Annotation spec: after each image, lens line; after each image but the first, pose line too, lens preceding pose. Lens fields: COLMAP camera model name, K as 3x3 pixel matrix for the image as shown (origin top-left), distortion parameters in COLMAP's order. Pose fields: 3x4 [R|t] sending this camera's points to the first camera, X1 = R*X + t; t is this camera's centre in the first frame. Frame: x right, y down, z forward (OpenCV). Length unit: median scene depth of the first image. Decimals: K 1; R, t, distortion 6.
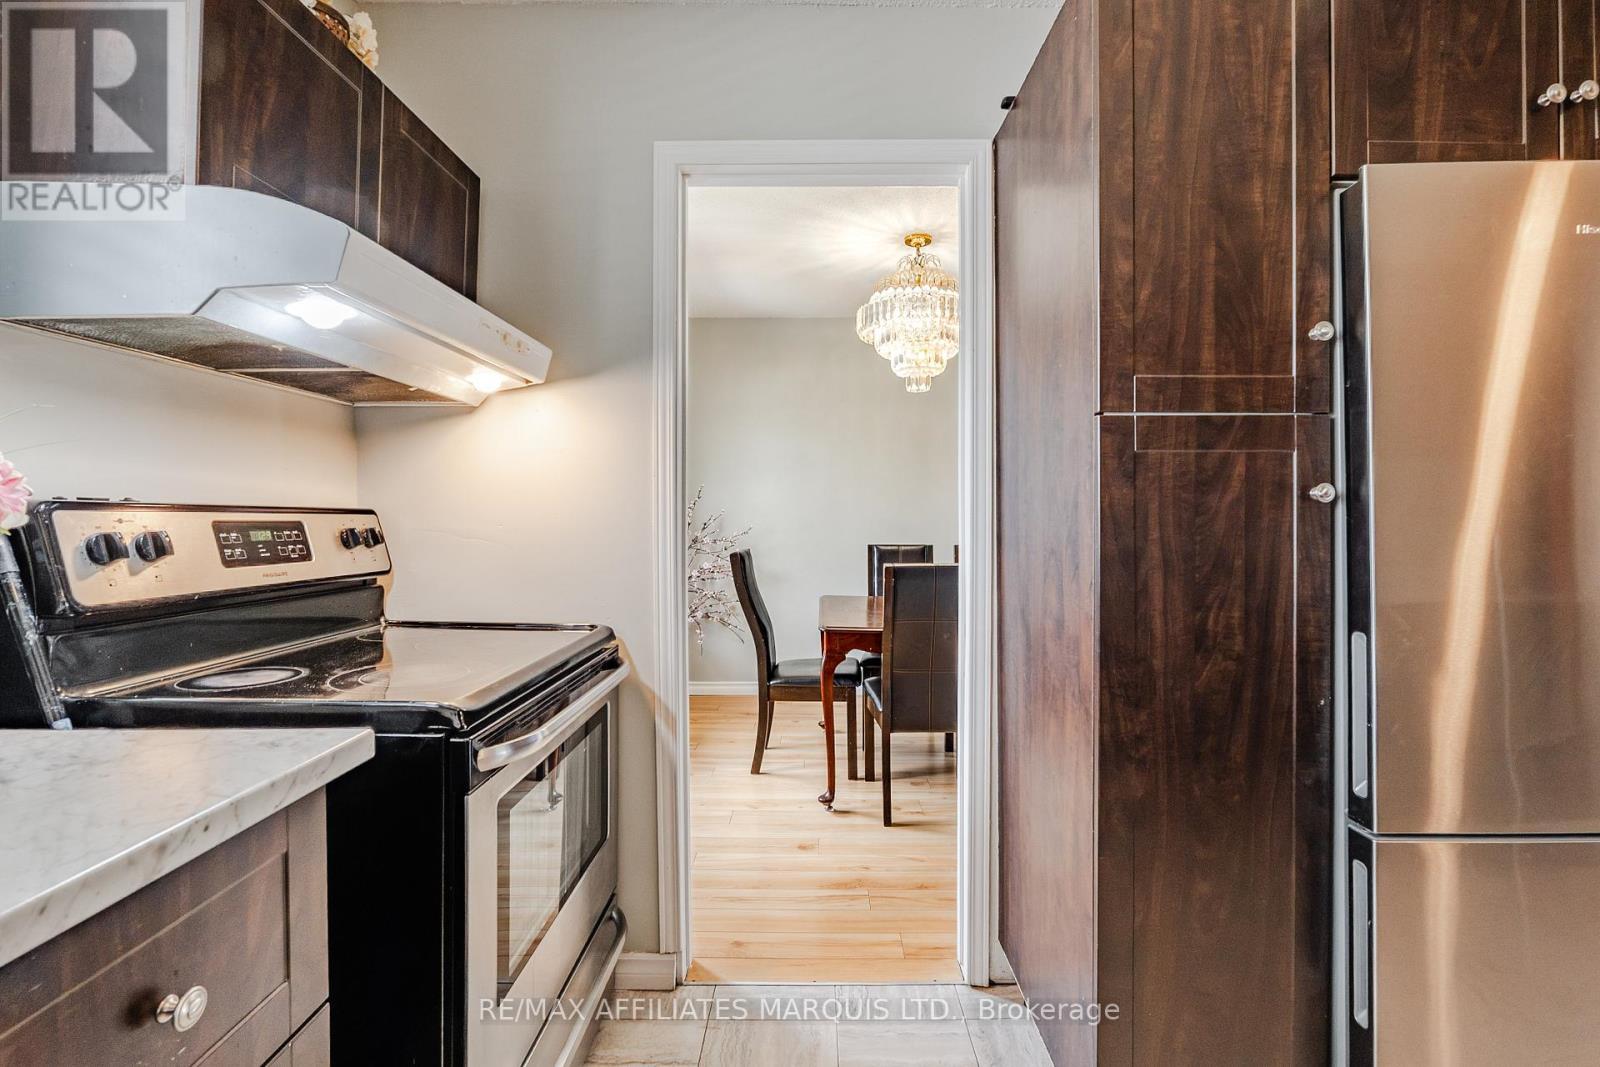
lens RADIAL K [[695.5, 0, 805.8], [0, 695.5, 535.0], [0, 0, 1]] dist [-0.012396, 0.000294]
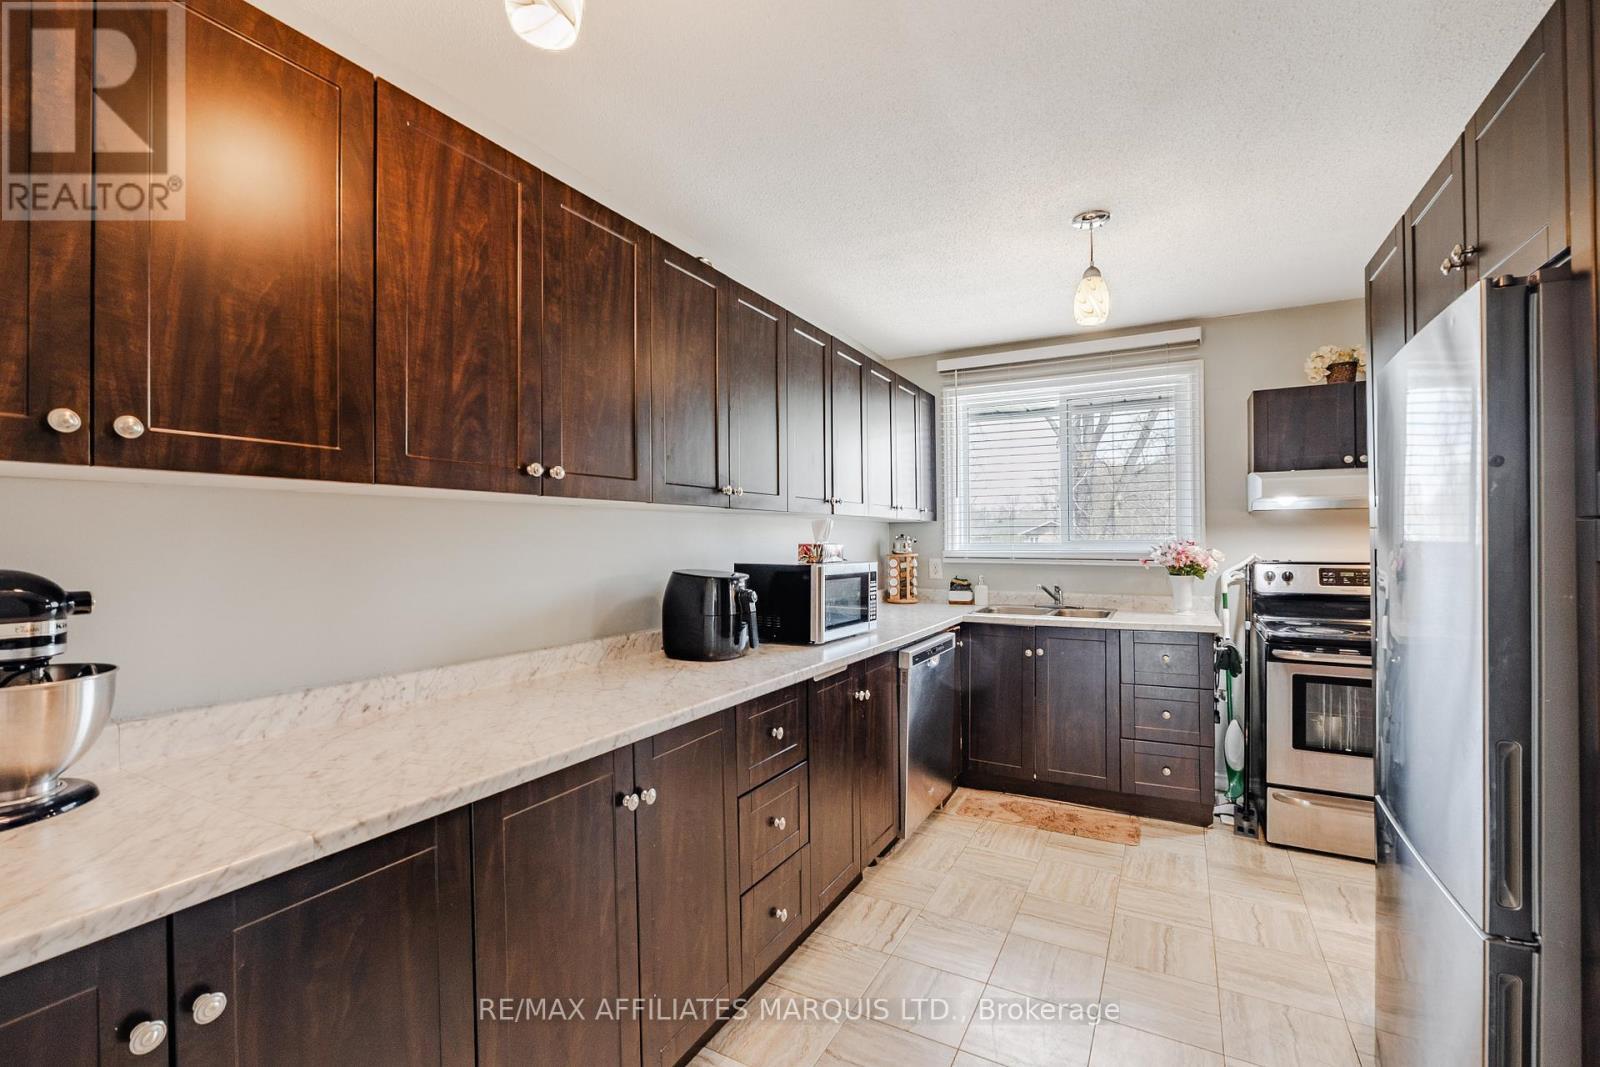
lens RADIAL K [[695.5, 0, 805.8], [0, 695.5, 535.0], [0, 0, 1]] dist [-0.012396, 0.000294]
pose [[-0.463105, -0.001009, -0.886303, 2.524919], [-0.005782, 0.999982, 0.001882, -0.146465], [0.886285, 0.005996, -0.463102, 0.489989]]
